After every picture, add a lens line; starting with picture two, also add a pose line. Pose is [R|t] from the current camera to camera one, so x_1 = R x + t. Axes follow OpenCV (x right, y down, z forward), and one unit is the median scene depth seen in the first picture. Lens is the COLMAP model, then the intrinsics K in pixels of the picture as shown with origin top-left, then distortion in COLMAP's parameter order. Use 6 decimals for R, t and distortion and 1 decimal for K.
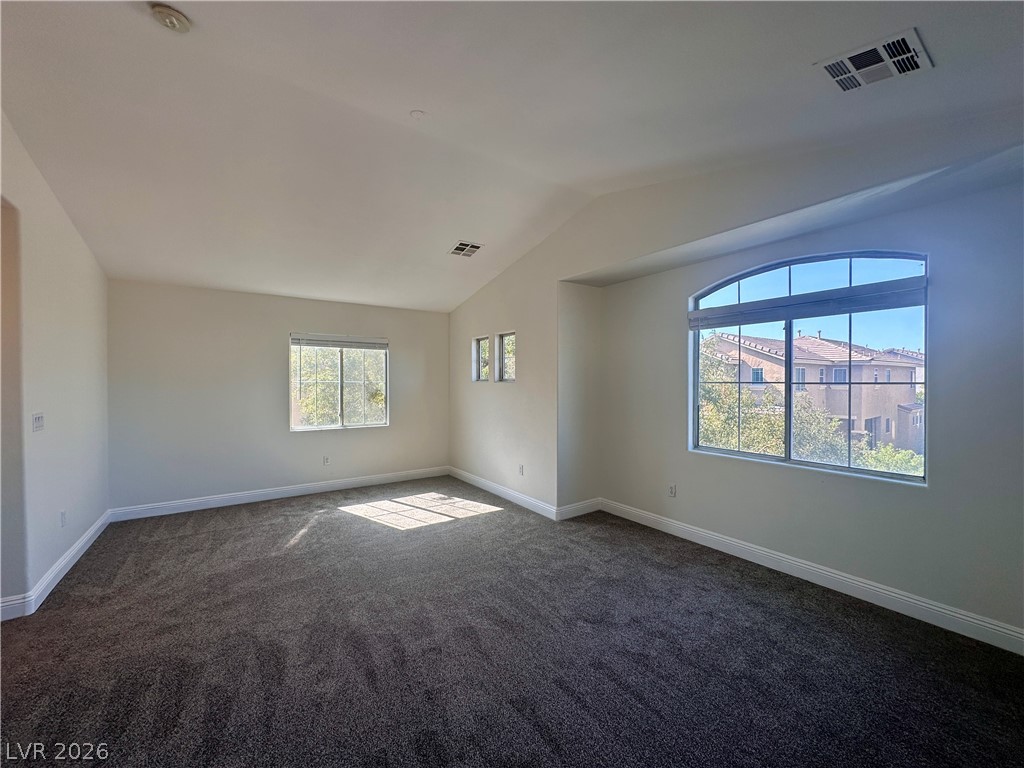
lens RADIAL K [[405.7, 0, 512.0], [0, 405.7, 384.0], [0, 0, 1]] dist [0.000015, 0.000554]
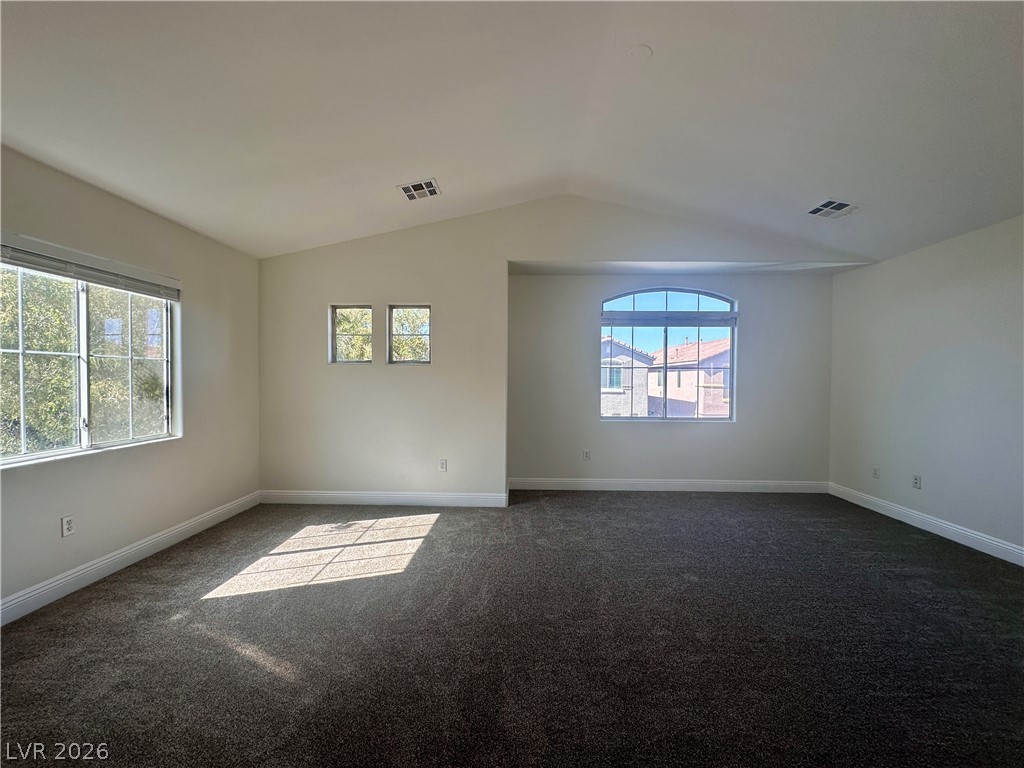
lens RADIAL K [[405.7, 0, 512.0], [0, 405.7, 384.0], [0, 0, 1]] dist [0.000015, 0.000554]
pose [[0.592448, -0.012359, 0.805514, -0.643804], [-0.002395, 0.999851, 0.017102, 0.023782], [-0.805605, -0.012061, 0.592330, 0.400864]]
